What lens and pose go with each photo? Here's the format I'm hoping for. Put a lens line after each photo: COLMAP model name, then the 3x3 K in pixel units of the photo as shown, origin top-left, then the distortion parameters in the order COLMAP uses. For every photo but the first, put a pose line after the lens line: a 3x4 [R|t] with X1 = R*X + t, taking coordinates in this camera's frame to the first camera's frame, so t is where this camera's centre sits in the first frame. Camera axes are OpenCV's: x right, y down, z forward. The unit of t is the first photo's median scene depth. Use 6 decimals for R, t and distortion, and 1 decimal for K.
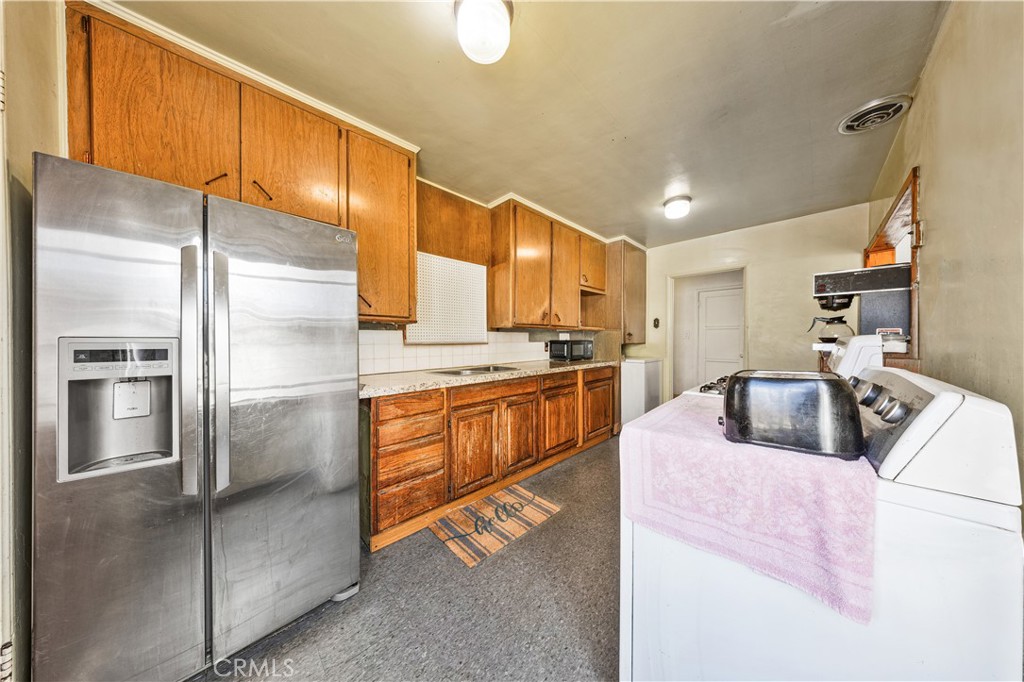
lens RADIAL K [[293.7, 0, 512.0], [0, 293.7, 341.0], [0, 0, 1]] dist [-0.008111, -0.000021]
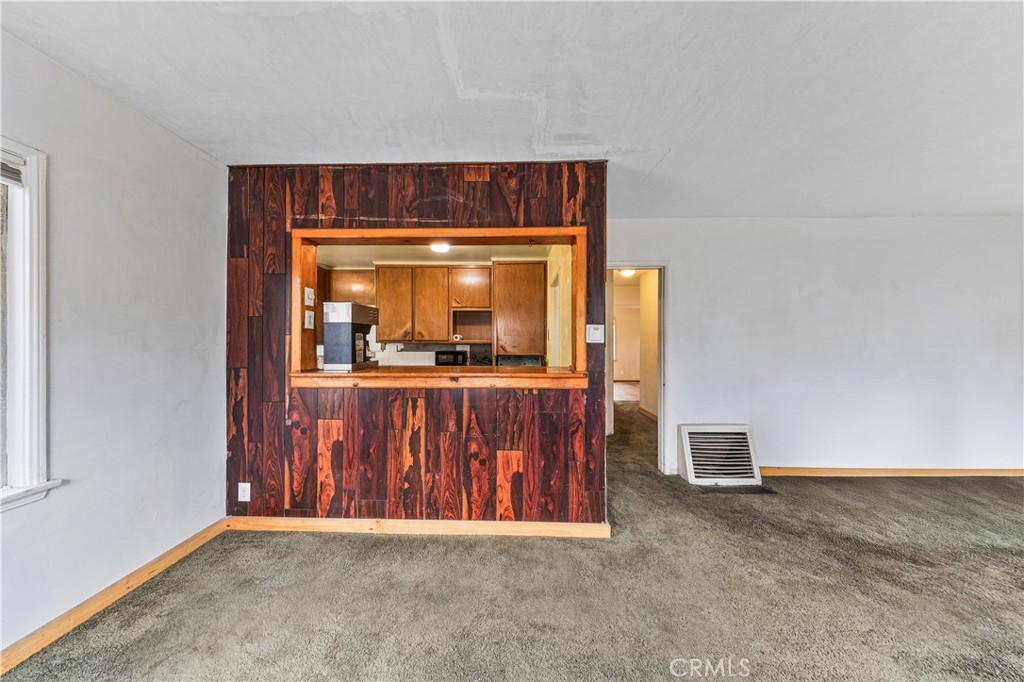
lens RADIAL K [[297.7, 0, 510.0], [0, 297.7, 341.6], [0, 0, 1]] dist [-0.000783, -0.000159]
pose [[0.694267, 0.000508, -0.719717, 1.551654], [-0.006121, 0.999968, -0.005198, -0.045778], [0.719692, 0.008014, 0.694248, 0.348703]]
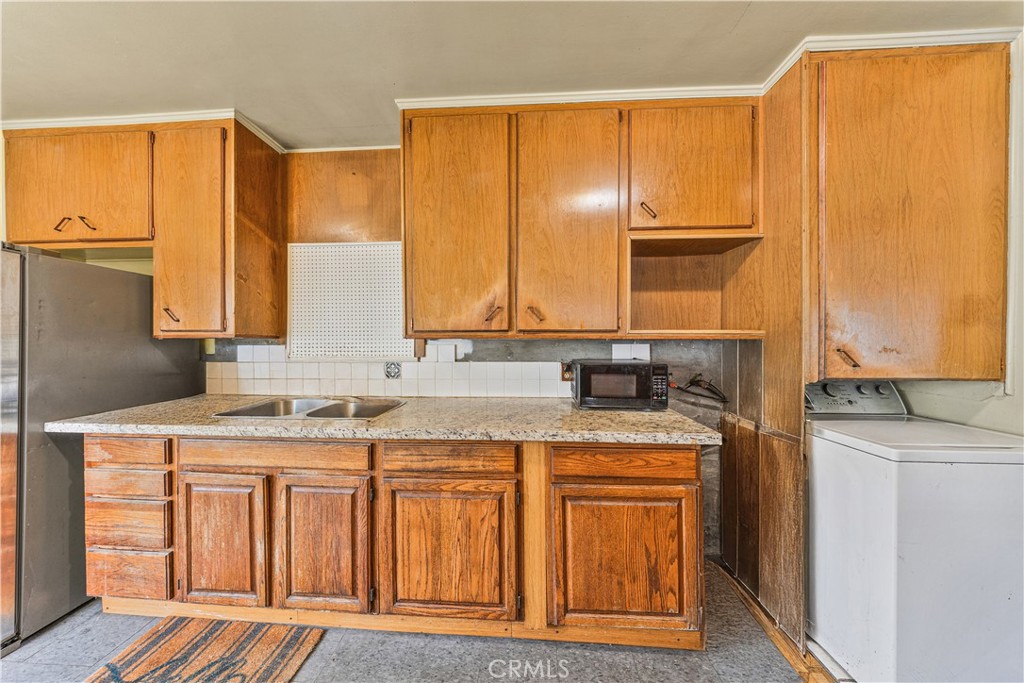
lens RADIAL K [[297.7, 0, 510.0], [0, 297.7, 342.1], [0, 0, 1]] dist [-0.000783, -0.000159]
pose [[0.669552, 0.005331, -0.742746, 0.508264], [-0.004898, 0.999984, 0.002762, -0.038195], [0.742749, 0.001789, 0.669568, 0.694939]]
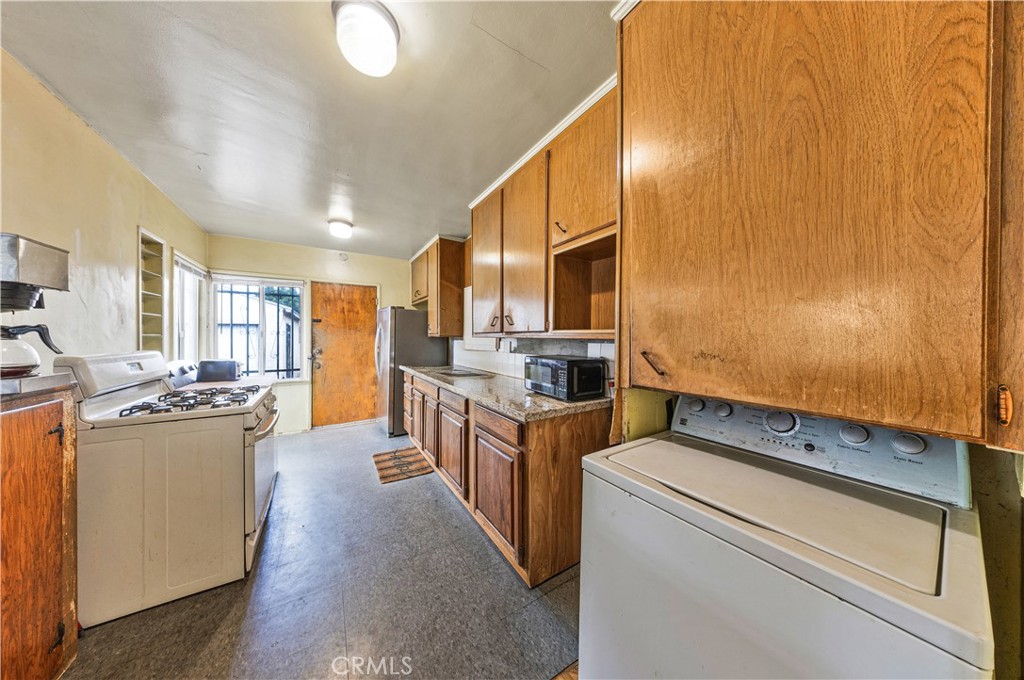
lens RADIAL K [[294.8, 0, 512.8], [0, 294.8, 339.3], [0, 0, 1]] dist [-0.000627, -0.000122]
pose [[-0.213445, 0.005733, -0.976938, 0.866149], [-0.011037, 0.999905, 0.008279, -0.044610], [0.976893, 0.012550, -0.213361, 1.223386]]
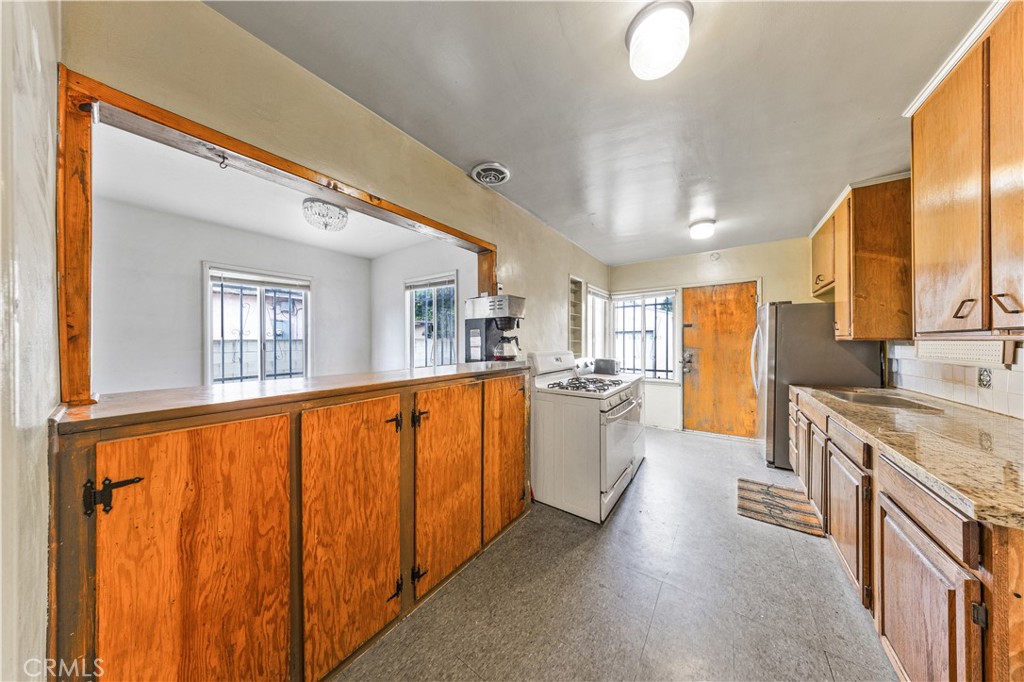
lens RADIAL K [[297.7, 0, 510.0], [0, 297.7, 341.6], [0, 0, 1]] dist [-0.000783, -0.000159]
pose [[-0.985738, 0.001814, -0.168280, 0.790077], [0.000617, 0.999974, 0.007167, -0.044662], [0.168288, 0.006961, -0.985713, 1.299161]]
